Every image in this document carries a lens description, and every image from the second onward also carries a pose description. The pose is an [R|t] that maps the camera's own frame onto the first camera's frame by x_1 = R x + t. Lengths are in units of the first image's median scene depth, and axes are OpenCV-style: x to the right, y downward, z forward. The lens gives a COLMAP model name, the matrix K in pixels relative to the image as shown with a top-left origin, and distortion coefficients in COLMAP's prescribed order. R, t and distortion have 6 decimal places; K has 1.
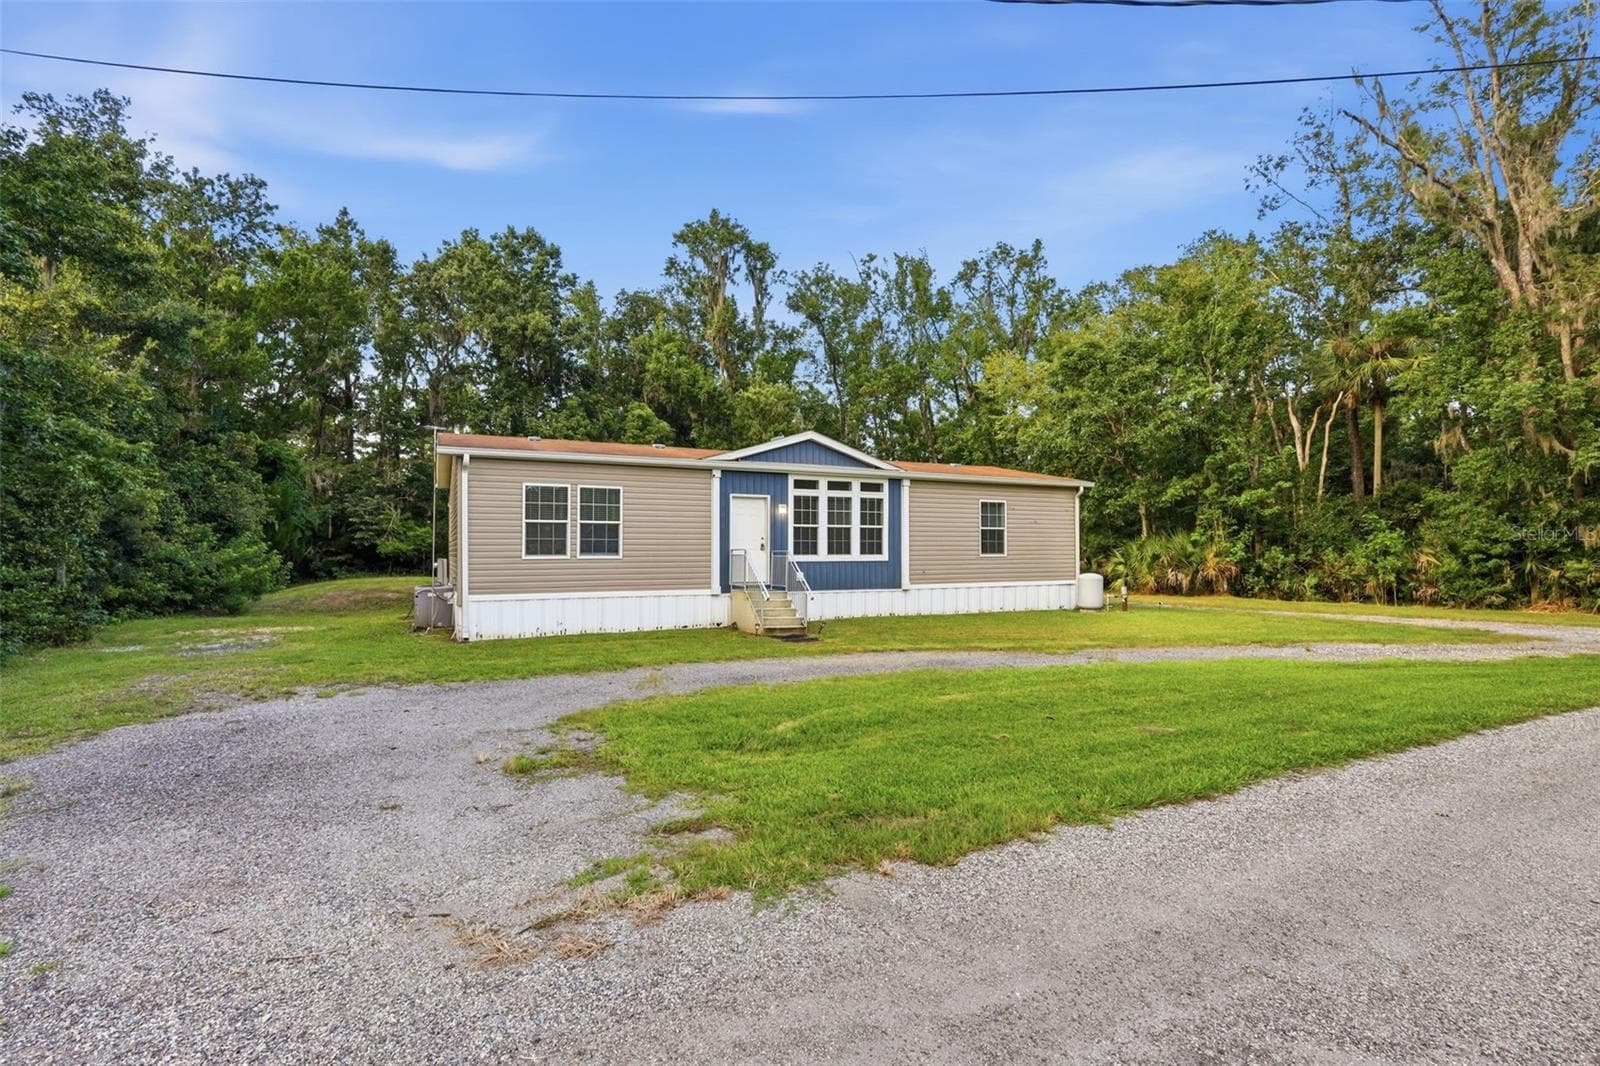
lens RADIAL K [[712.1, 0, 799.4], [0, 712.1, 538.9], [0, 0, 1]] dist [-0.001344, 0.000157]
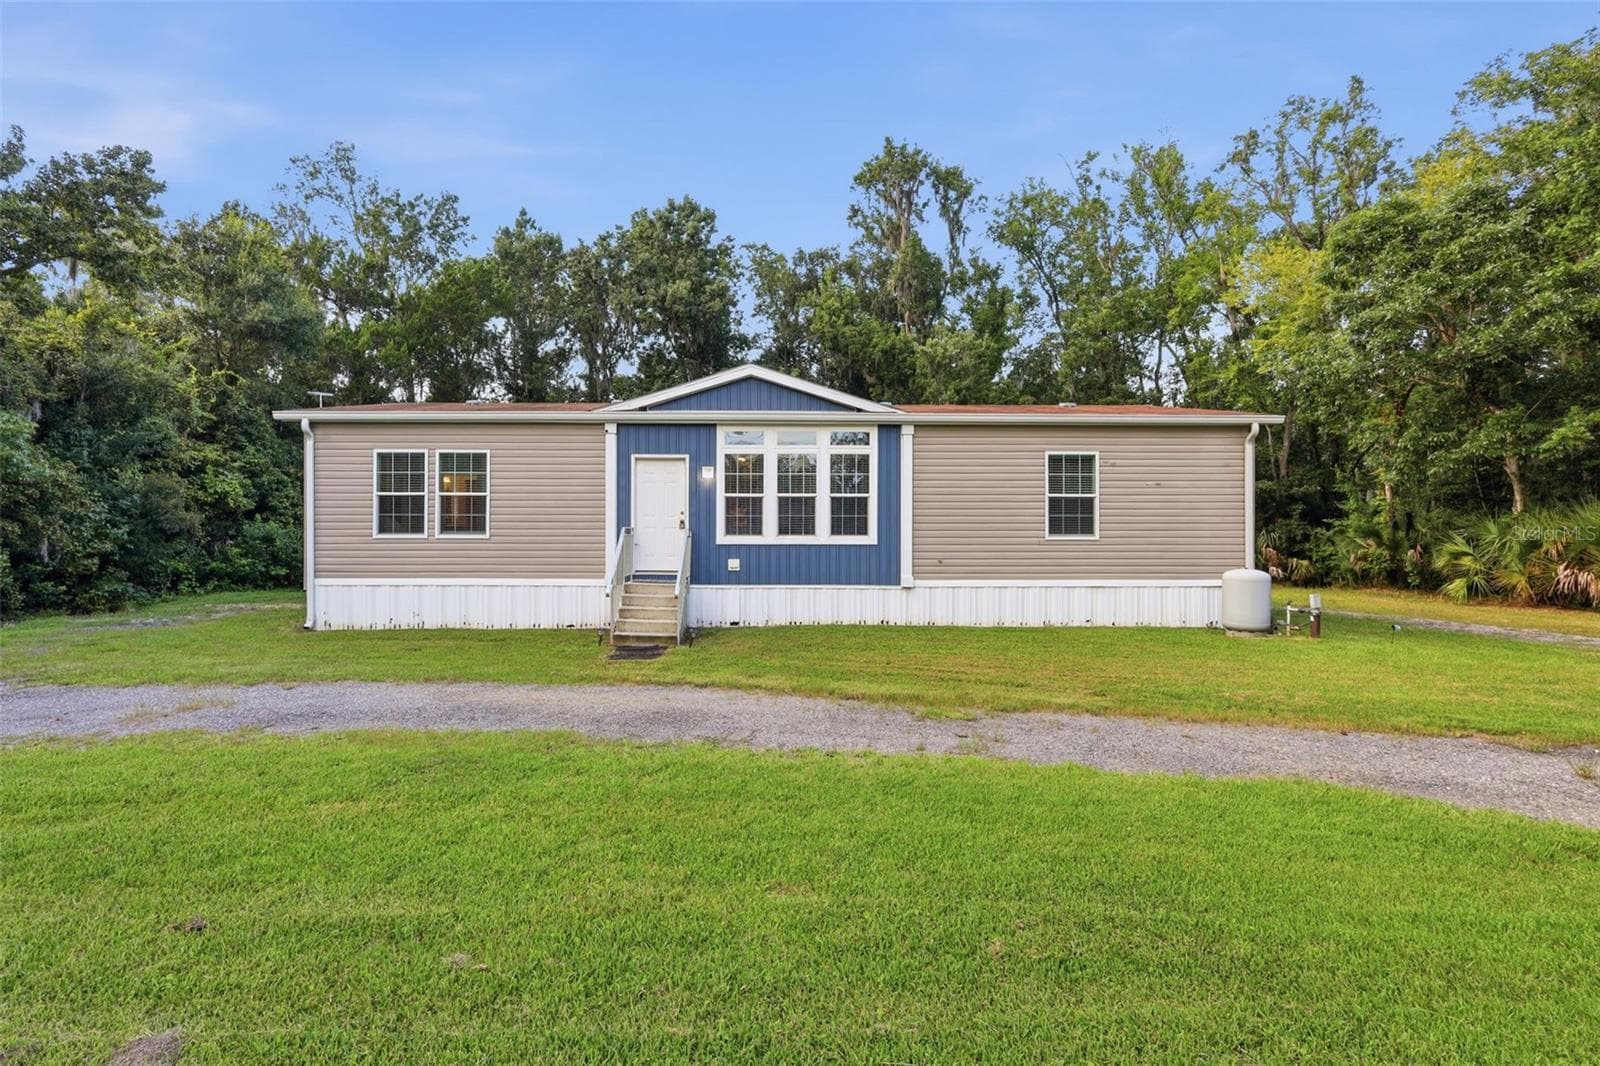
lens RADIAL K [[728.4, 0, 800.0], [0, 728.4, 533.0], [0, 0, 1]] dist [-0.000407, 0.000500]
pose [[0.907108, 0.002764, -0.420889, 0.348549], [0.003679, 0.999888, 0.014495, 0.009087], [0.420882, -0.014697, 0.906997, 0.324127]]
